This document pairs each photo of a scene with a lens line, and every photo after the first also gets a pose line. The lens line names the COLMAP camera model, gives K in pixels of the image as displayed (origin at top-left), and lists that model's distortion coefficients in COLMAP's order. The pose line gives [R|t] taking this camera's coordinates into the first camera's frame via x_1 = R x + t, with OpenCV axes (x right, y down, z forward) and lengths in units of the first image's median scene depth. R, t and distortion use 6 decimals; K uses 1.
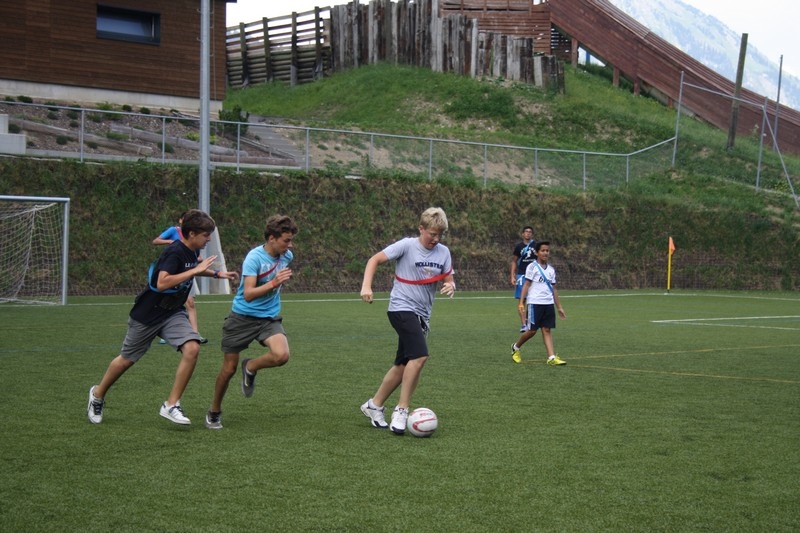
lens RADIAL K [[1922.7, 0, 400.0], [0, 1922.7, 266.5], [0, 0, 1]] dist [0.026928, 1.105028]
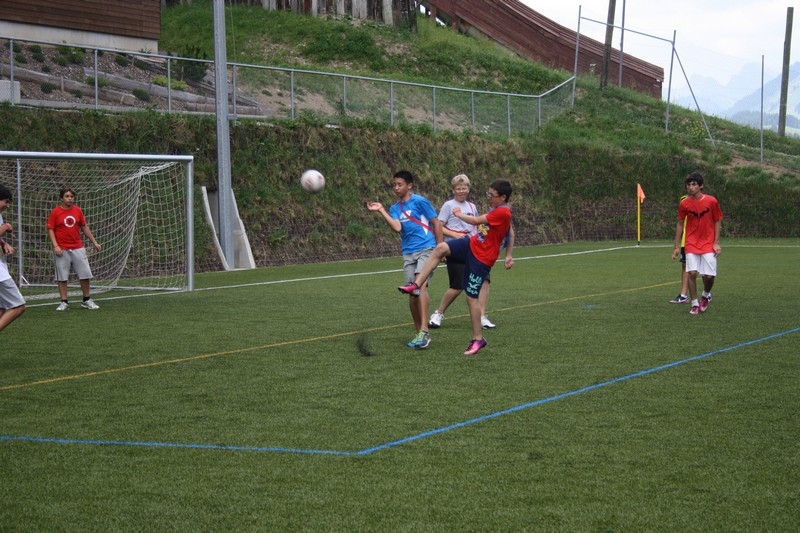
lens RADIAL K [[1922.7, 0, 400.0], [0, 1922.7, 266.5], [0, 0, 1]] dist [0.026928, 1.105028]
pose [[0.964937, -0.045209, 0.258561, -0.193665], [0.039206, 0.998830, 0.028328, -0.006001], [-0.259539, -0.017198, 0.965580, 0.139103]]
